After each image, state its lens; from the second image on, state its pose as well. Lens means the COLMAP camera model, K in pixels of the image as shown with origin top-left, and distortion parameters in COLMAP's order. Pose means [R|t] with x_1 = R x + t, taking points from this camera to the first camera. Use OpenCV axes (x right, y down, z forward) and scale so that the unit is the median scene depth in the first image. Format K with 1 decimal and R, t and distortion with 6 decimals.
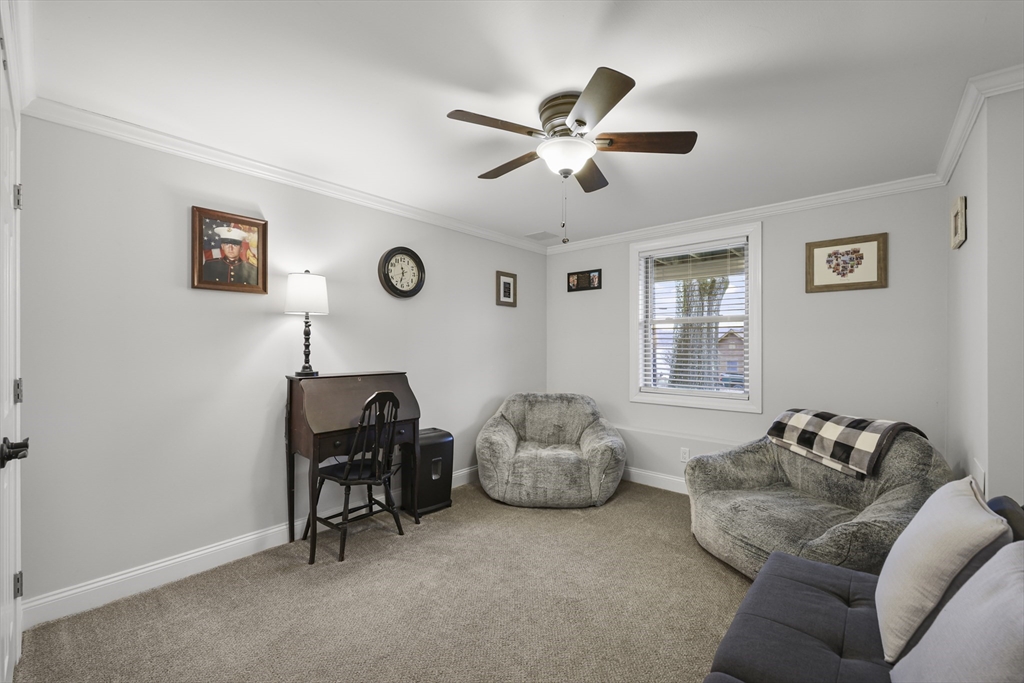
lens RADIAL K [[414.5, 0, 513.7], [0, 414.5, 340.0], [0, 0, 1]] dist [-0.000154, 0.000007]
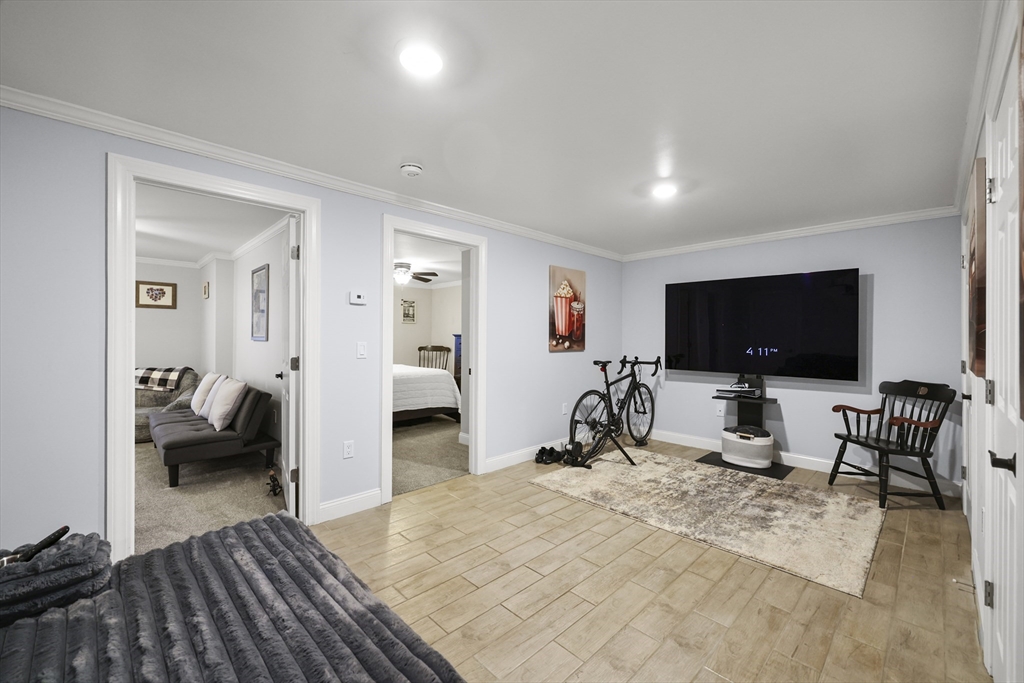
lens RADIAL K [[414.5, 0, 513.7], [0, 414.5, 340.0], [0, 0, 1]] dist [-0.000154, 0.000007]
pose [[0.075844, -0.007419, 0.997092, -1.221750], [-0.010478, 0.999911, 0.008237, -0.000751], [-0.997065, -0.011073, 0.075760, -1.001952]]
